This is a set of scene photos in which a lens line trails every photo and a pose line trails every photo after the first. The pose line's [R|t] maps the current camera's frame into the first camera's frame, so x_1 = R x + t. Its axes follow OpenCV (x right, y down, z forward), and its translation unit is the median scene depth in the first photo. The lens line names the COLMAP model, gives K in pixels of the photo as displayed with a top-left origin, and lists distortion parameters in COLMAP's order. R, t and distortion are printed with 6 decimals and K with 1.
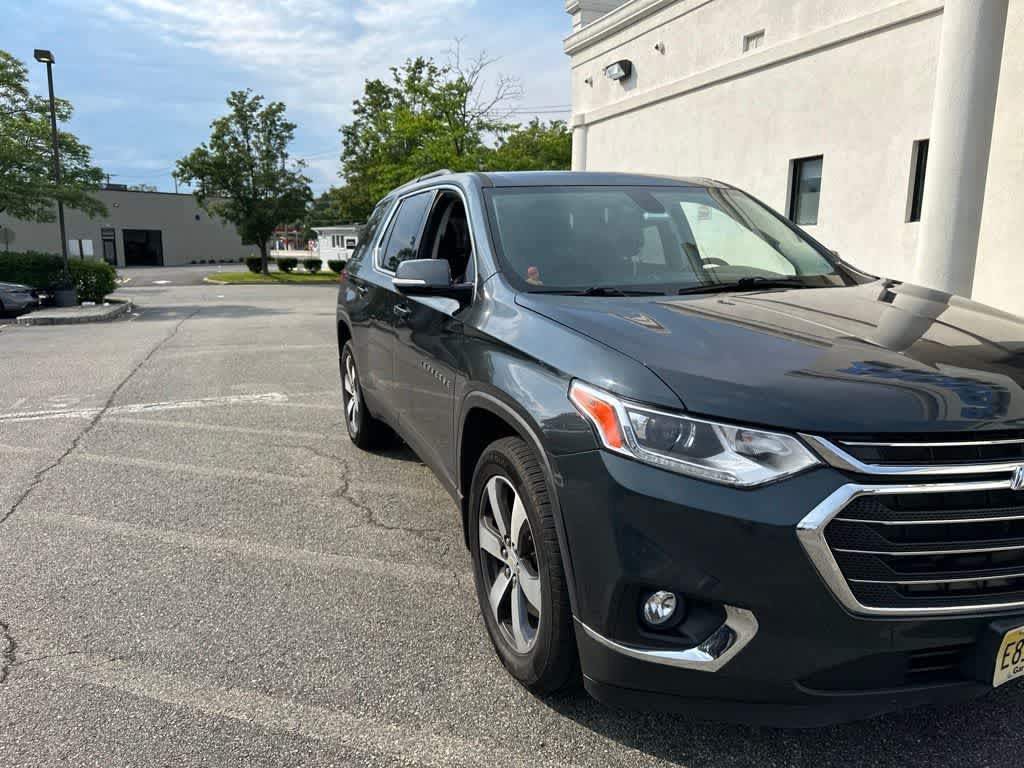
lens RADIAL K [[716.8, 0, 517.7], [0, 716.8, 387.3], [0, 0, 1]] dist [0.073203, -0.111924]
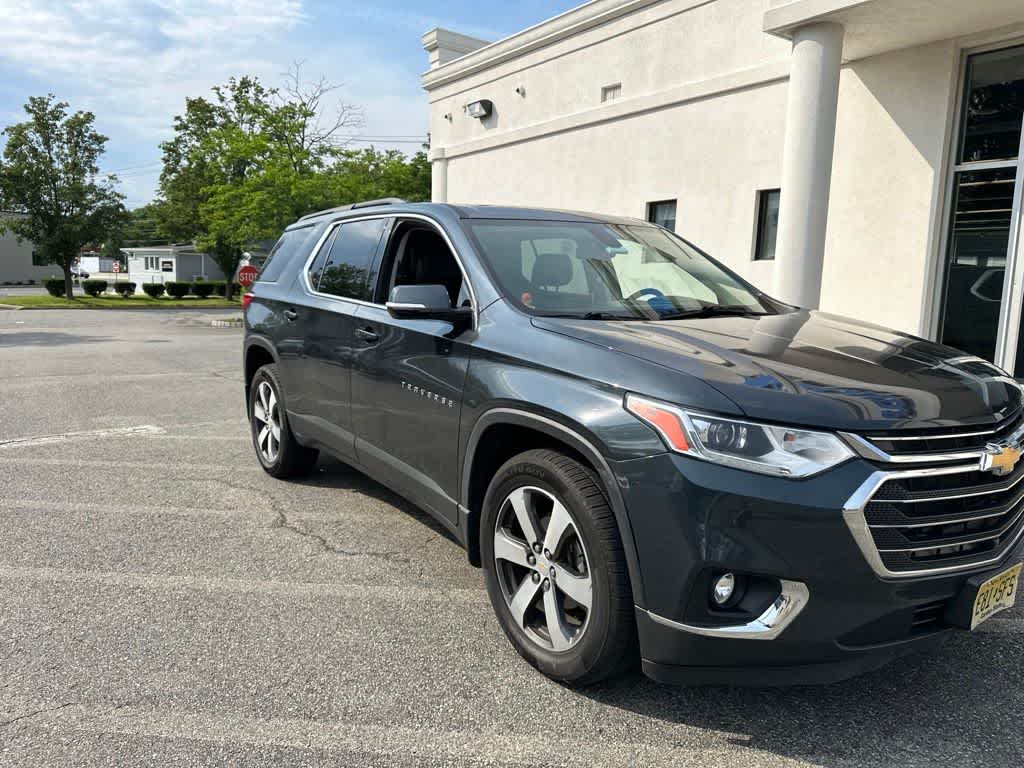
lens RADIAL K [[722.0, 0, 516.6], [0, 722.0, 381.9], [0, 0, 1]] dist [0.036933, -0.044871]
pose [[0.972239, -0.013401, 0.233605, -0.053252], [0.024308, 0.998741, -0.043872, 0.002590], [-0.232723, 0.048332, 0.971341, -0.008425]]
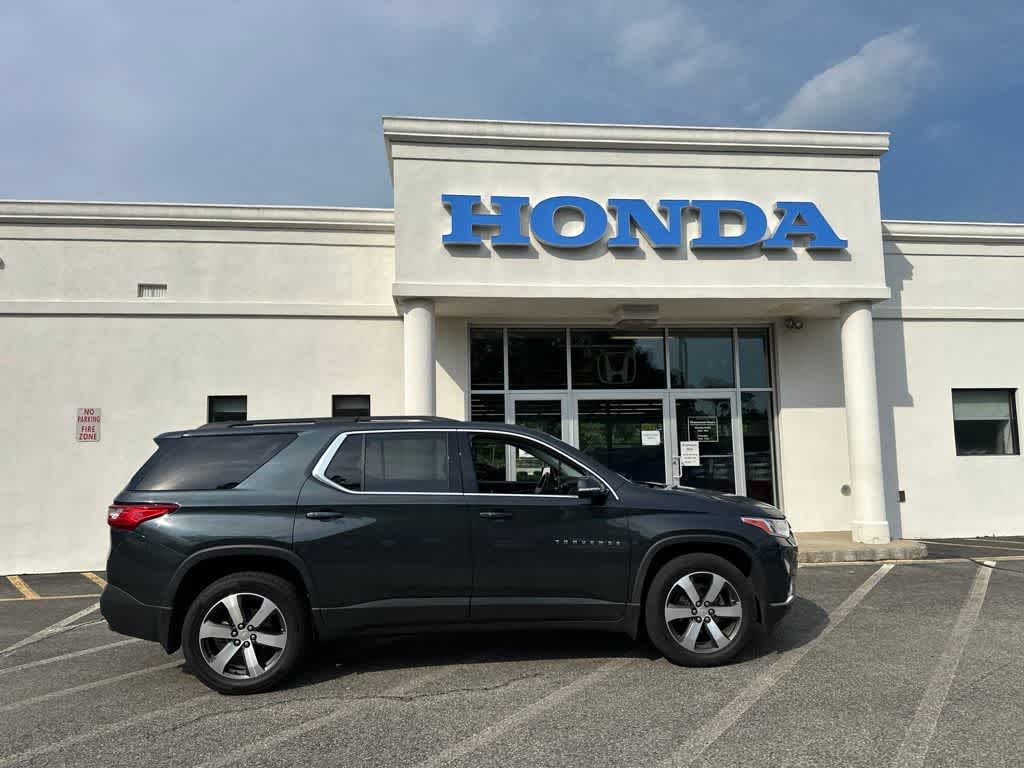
lens RADIAL K [[725.3, 0, 509.2], [0, 725.3, 386.9], [0, 0, 1]] dist [0.081942, -0.117083]
pose [[0.280341, 0.083035, 0.956302, -0.424831], [0.198208, 0.969774, -0.142310, -0.039313], [-0.939214, 0.229442, 0.255409, 0.149398]]
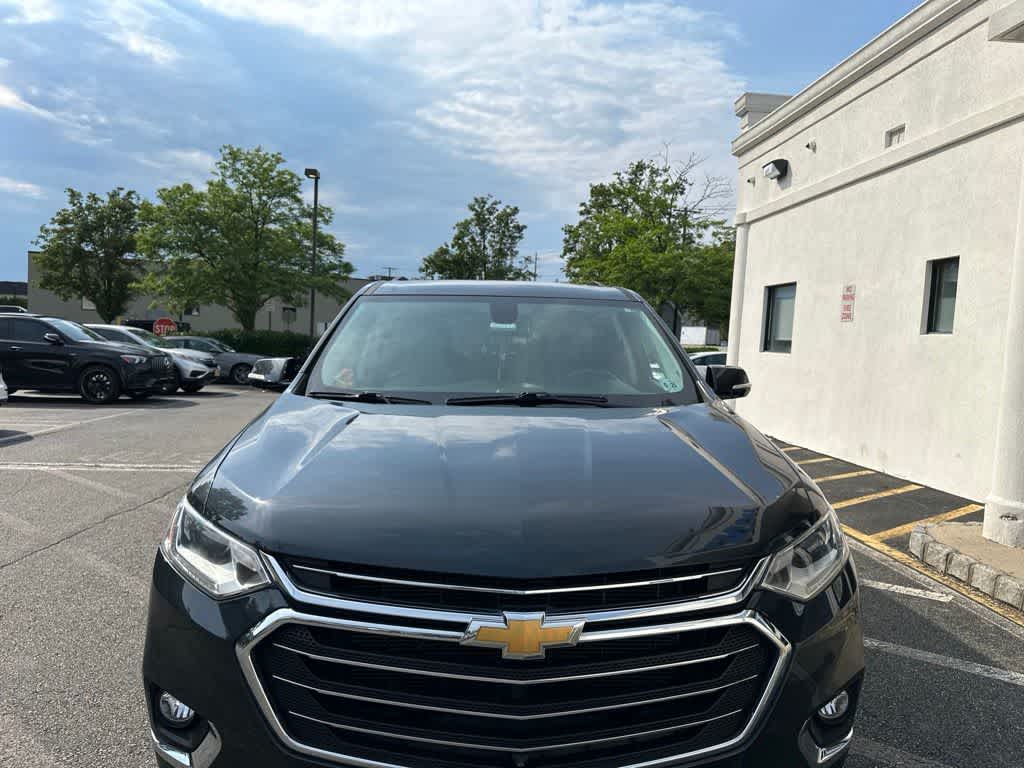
lens RADIAL K [[721.2, 0, 513.3], [0, 721.2, 391.2], [0, 0, 1]] dist [0.048632, -0.064861]
pose [[0.941192, 0.059920, -0.332516, 0.136835], [-0.098686, 0.989986, -0.100936, -0.008258], [0.323138, 0.127815, 0.937681, 0.007065]]
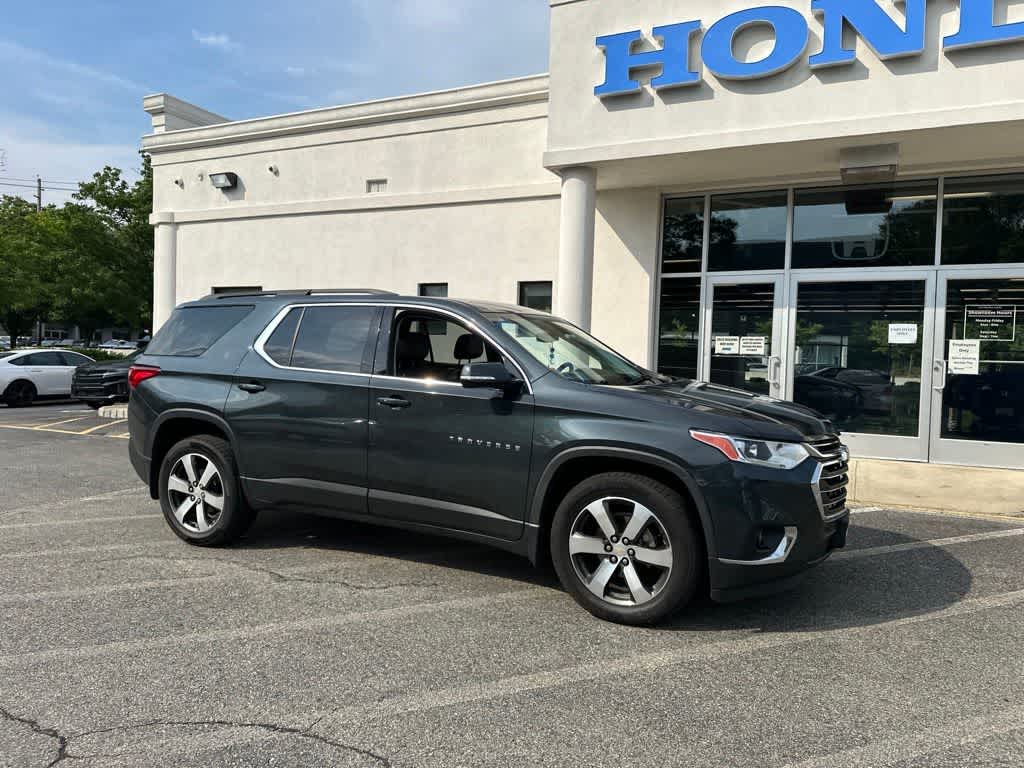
lens RADIAL K [[720.7, 0, 513.7], [0, 720.7, 386.1], [0, 0, 1]] dist [0.052985, -0.073082]
pose [[0.747723, -0.012344, 0.663896, -0.225778], [0.101829, 0.990132, -0.096276, 0.002018], [-0.656157, 0.139592, 0.741602, -0.015077]]
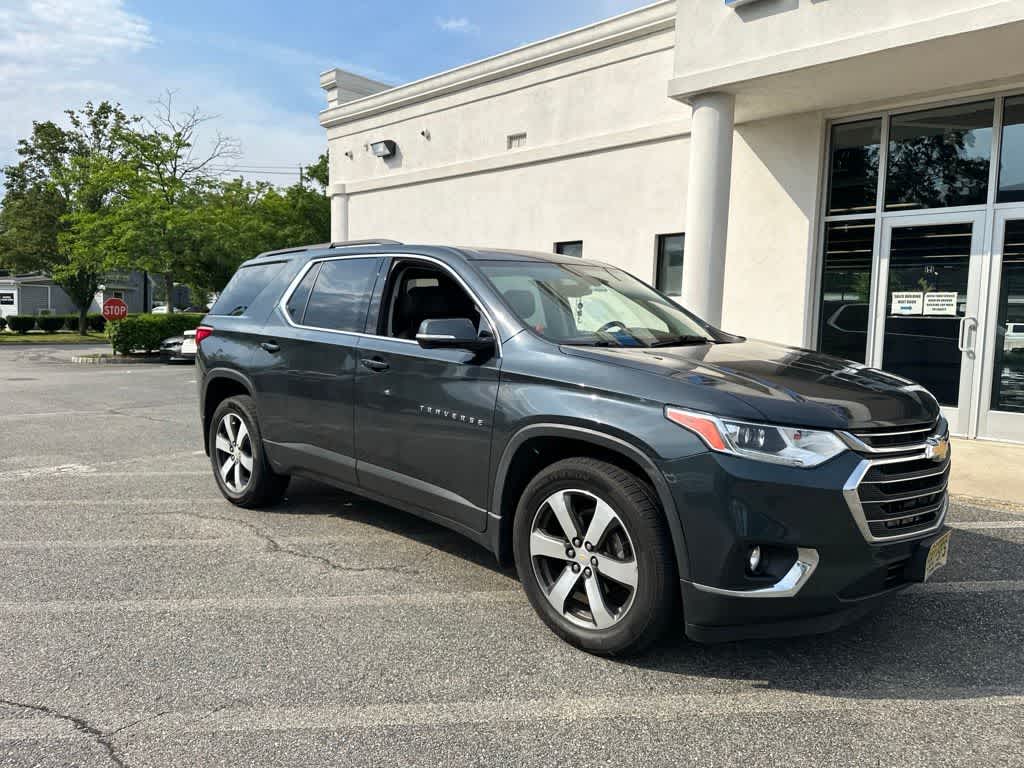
lens RADIAL K [[719.5, 0, 514.4], [0, 719.5, 385.6], [0, 0, 1]] dist [0.040882, -0.051776]
pose [[0.914379, -0.019760, 0.404377, -0.111796], [0.055878, 0.995409, -0.077710, 0.006445], [-0.400985, 0.093652, 0.911285, -0.021271]]
